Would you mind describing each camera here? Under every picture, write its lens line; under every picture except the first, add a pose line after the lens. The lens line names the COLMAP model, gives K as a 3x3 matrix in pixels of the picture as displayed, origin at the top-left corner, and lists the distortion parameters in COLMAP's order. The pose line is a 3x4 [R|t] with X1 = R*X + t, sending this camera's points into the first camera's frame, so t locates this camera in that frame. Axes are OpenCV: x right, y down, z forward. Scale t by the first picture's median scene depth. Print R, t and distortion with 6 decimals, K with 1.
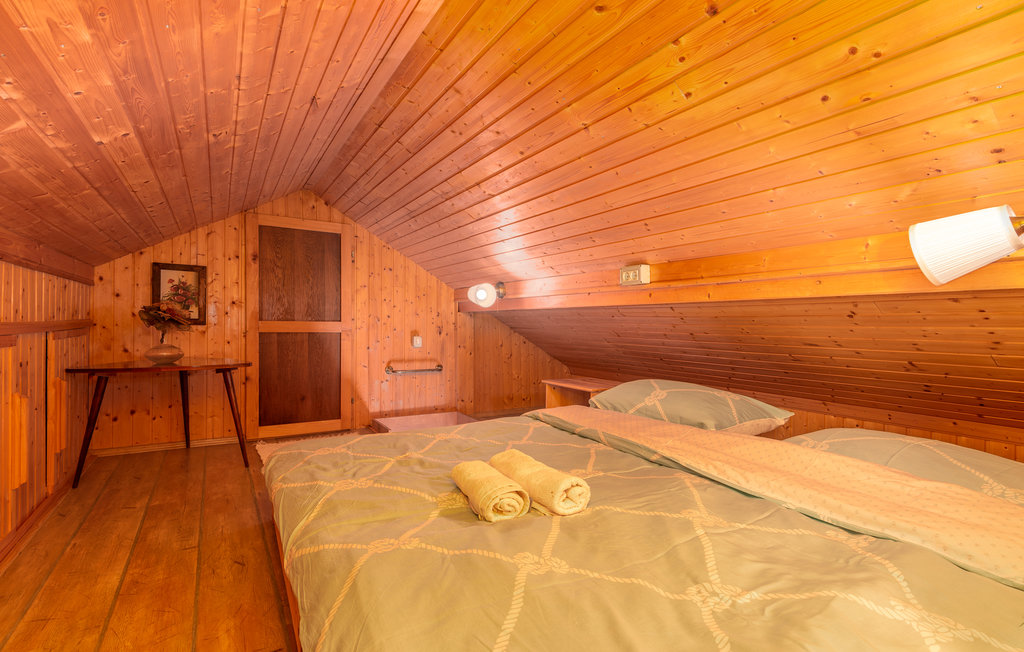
lens RADIAL K [[490.9, 0, 512.0], [0, 490.9, 326.0], [0, 0, 1]] dist [0.000269, 0.000019]
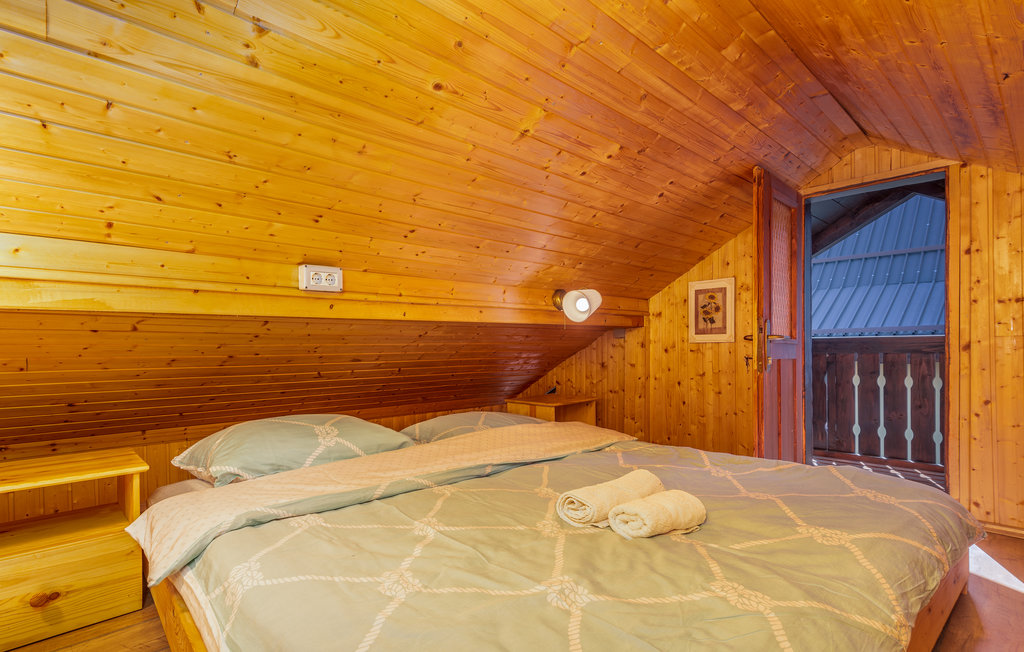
lens RADIAL K [[479.5, 0, 510.0], [0, 479.5, 344.1], [0, 0, 1]] dist [0.000353, 0.000021]
pose [[-0.208355, -0.011845, 0.977982, -0.600668], [0.009148, 0.999859, 0.014059, -0.011716], [-0.978011, 0.011876, -0.208217, 0.981802]]
